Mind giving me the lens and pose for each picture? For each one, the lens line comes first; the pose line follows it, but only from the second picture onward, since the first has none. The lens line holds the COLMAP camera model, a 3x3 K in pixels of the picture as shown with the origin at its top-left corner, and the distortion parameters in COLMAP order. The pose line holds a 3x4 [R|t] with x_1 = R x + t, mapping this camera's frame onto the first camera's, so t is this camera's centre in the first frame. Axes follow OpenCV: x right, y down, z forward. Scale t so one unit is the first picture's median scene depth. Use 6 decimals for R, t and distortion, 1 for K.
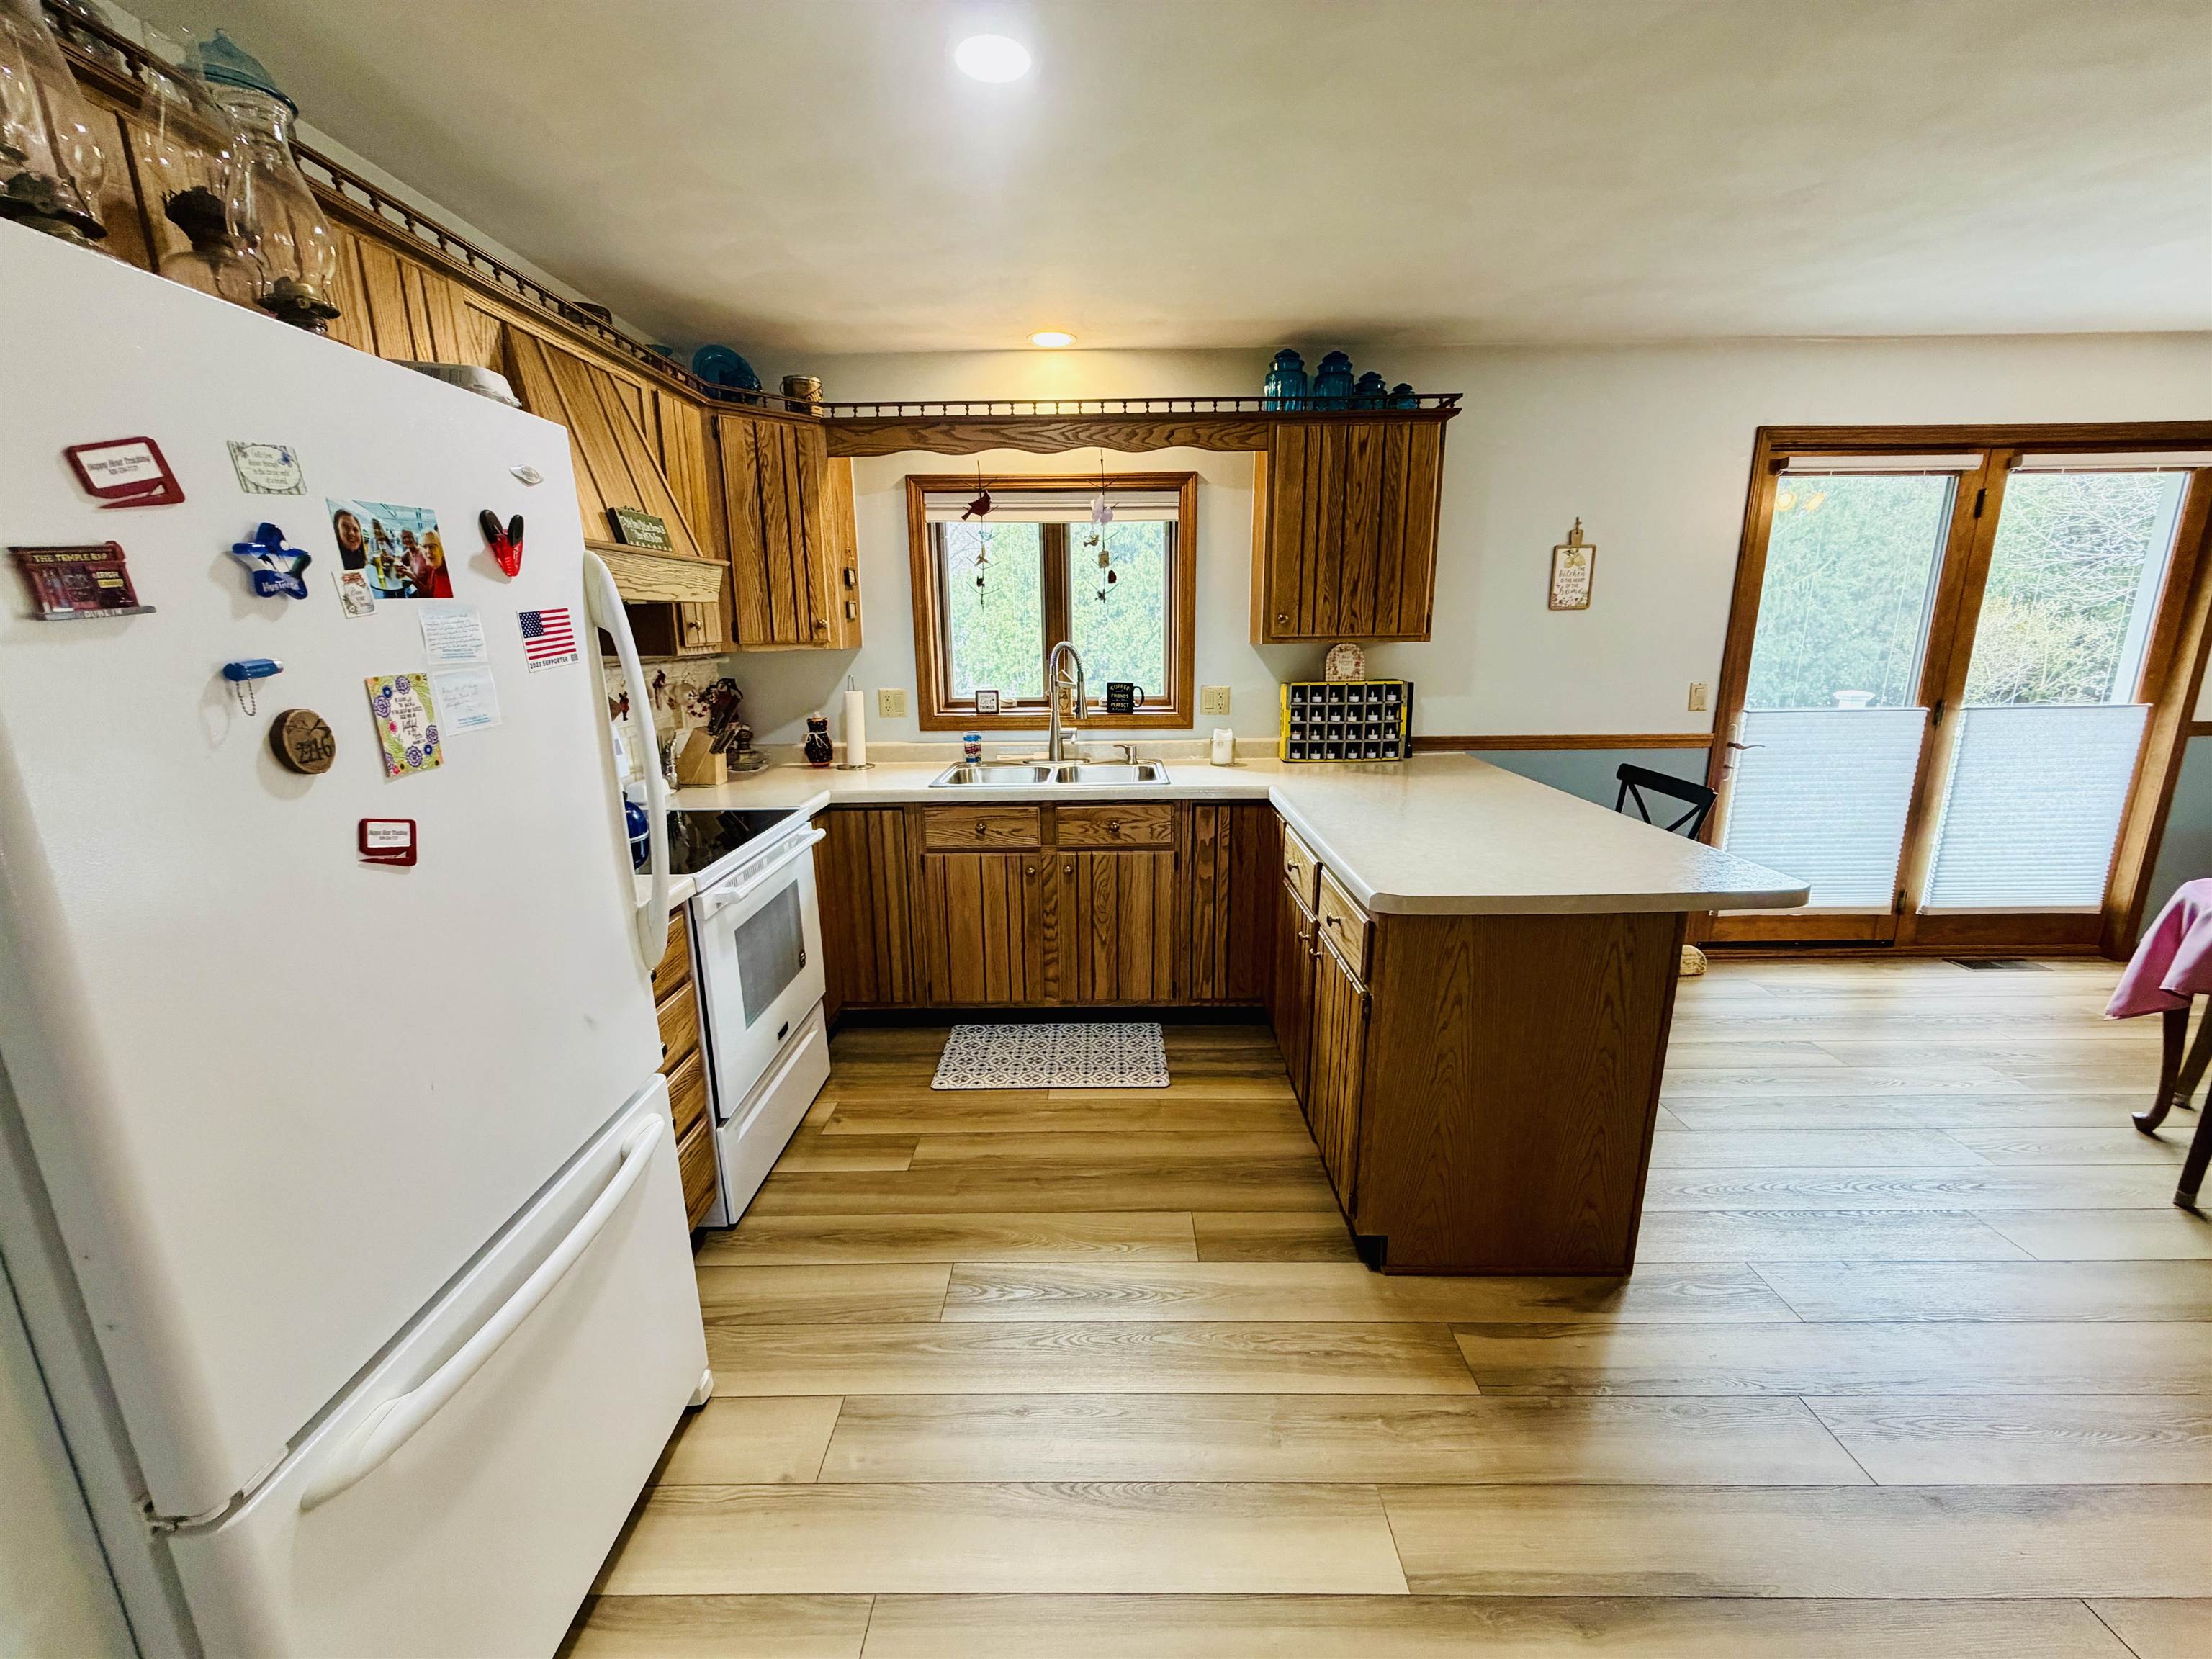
lens RADIAL K [[881.4, 0, 1095.6], [0, 881.4, 829.5], [0, 0, 1]] dist [-0.000282, -0.000039]
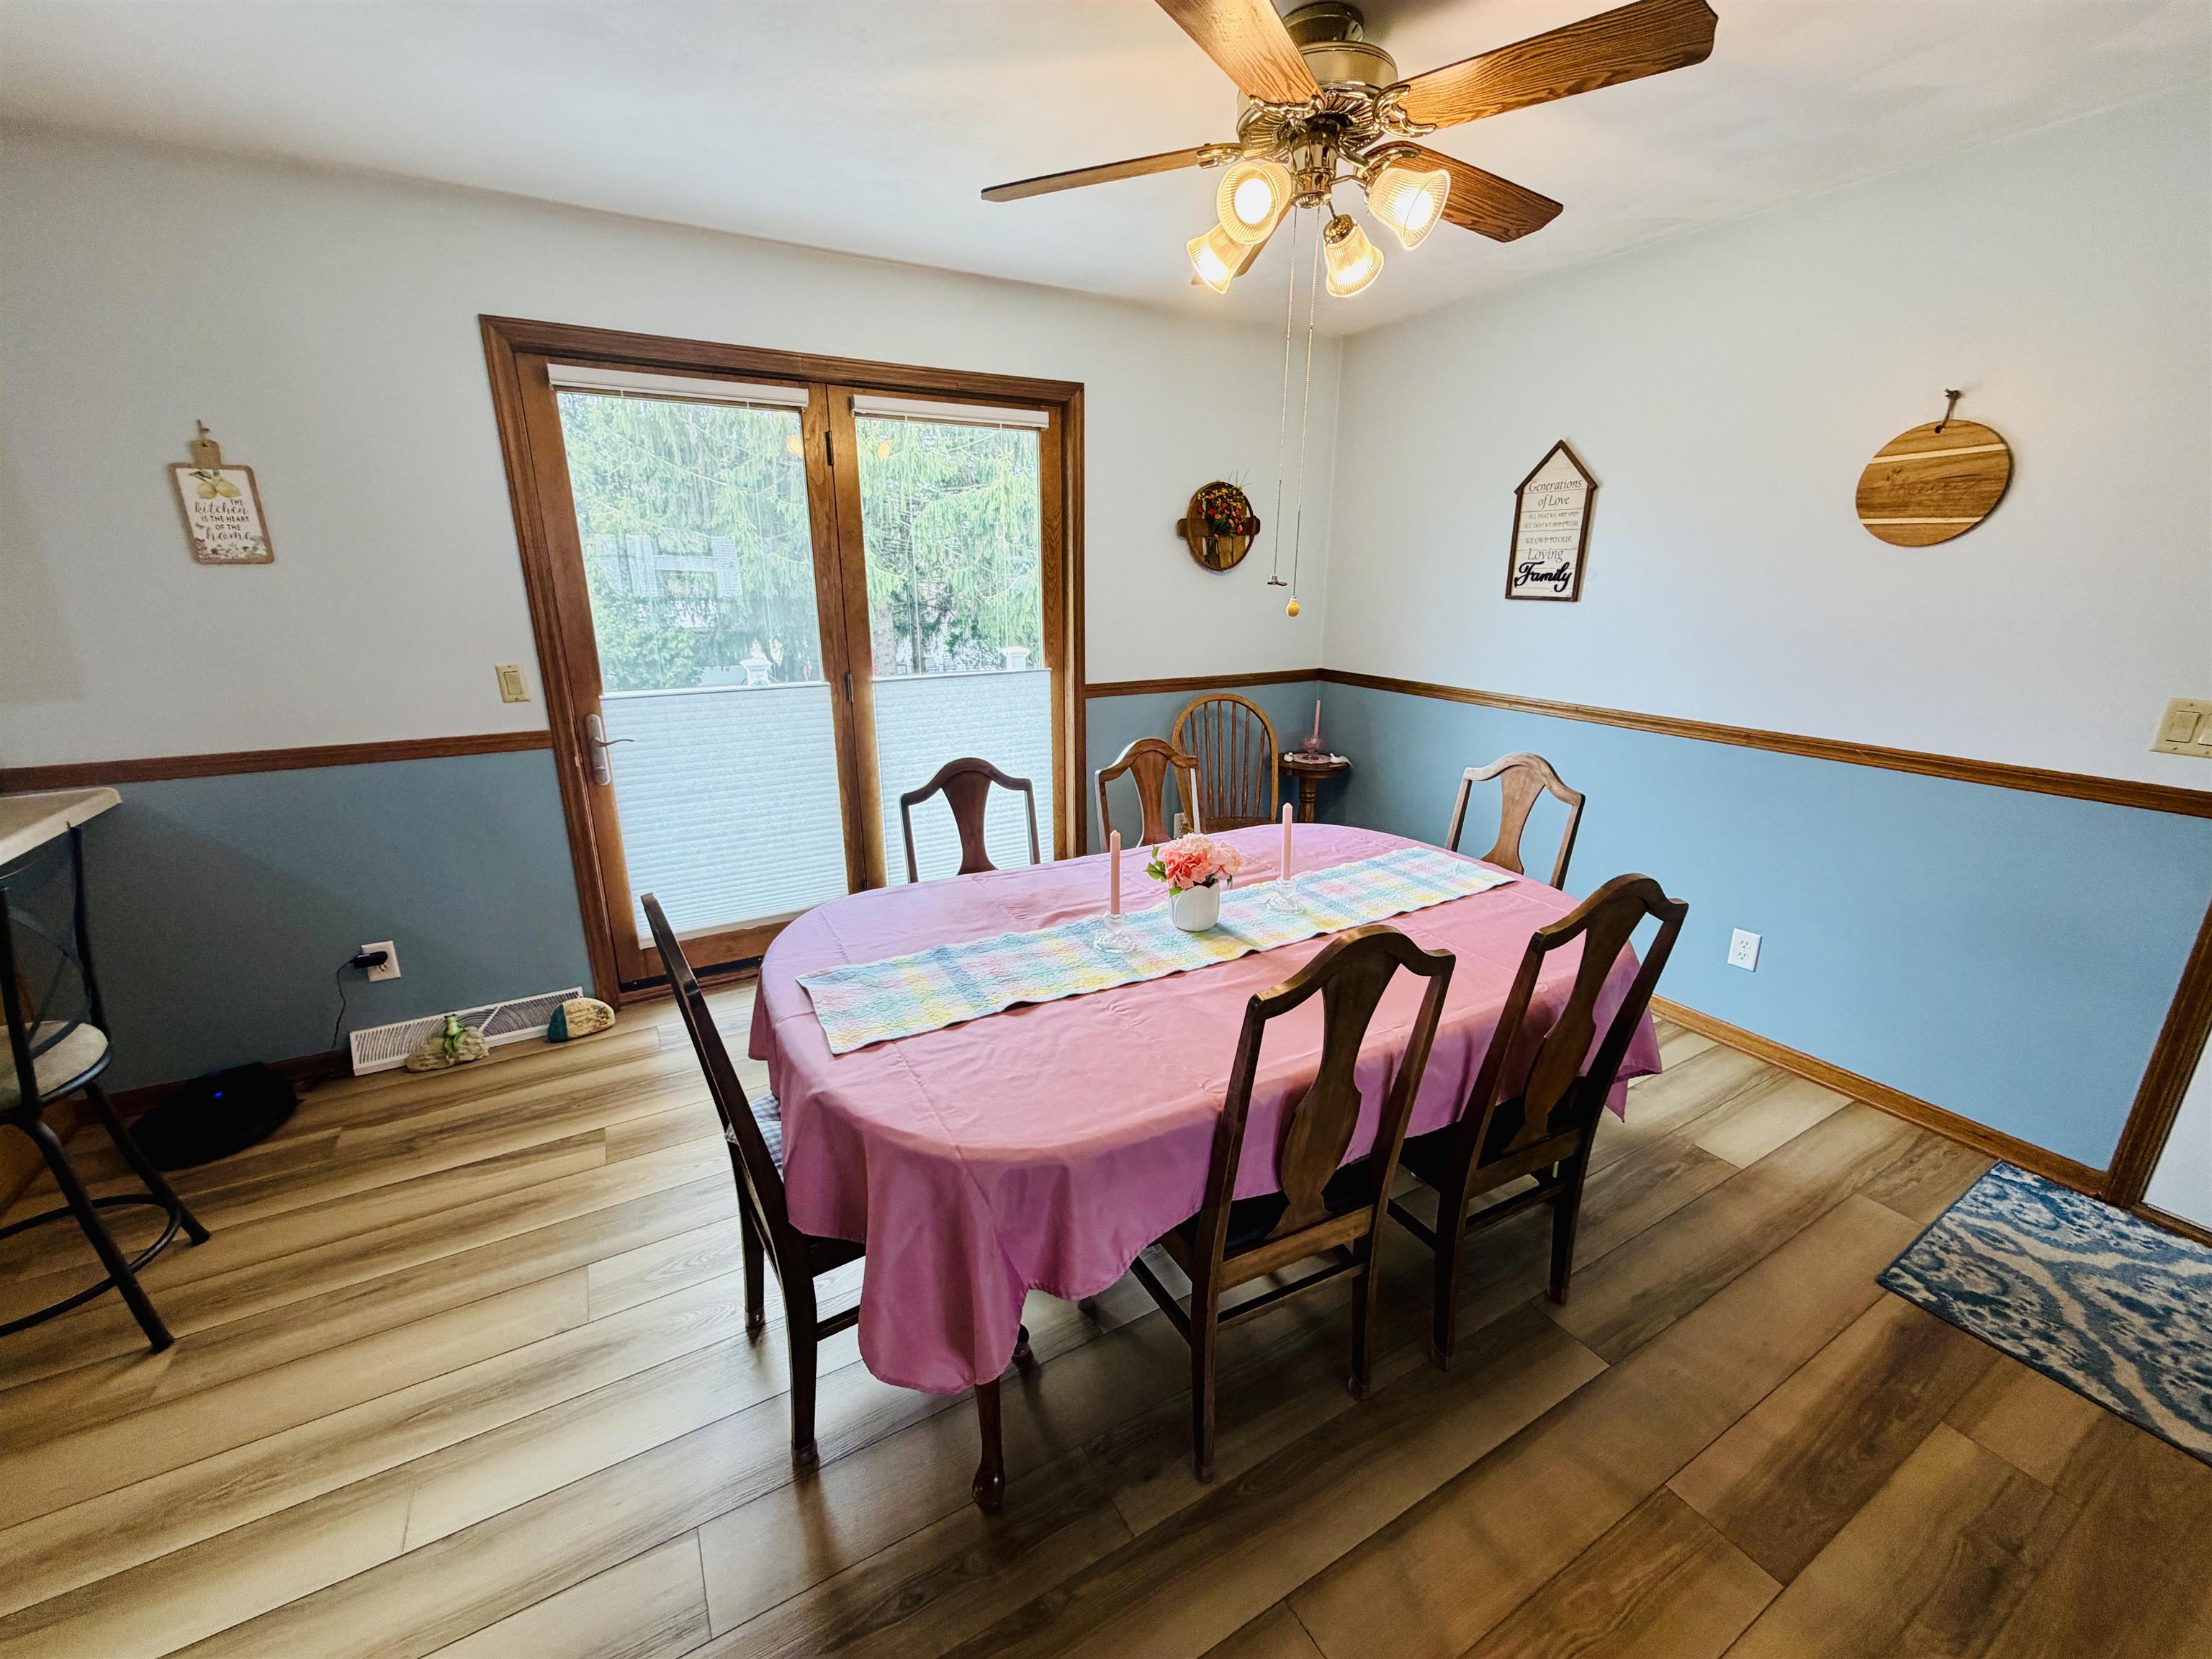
lens RADIAL K [[881.4, 0, 1097.4], [0, 881.4, 828.1], [0, 0, 1]] dist [-0.000282, -0.000039]
pose [[0.865737, -0.128580, 0.483701, 0.862021], [0.102301, 0.991494, 0.080464, -0.042979], [-0.489932, -0.020178, 0.871527, 0.107722]]
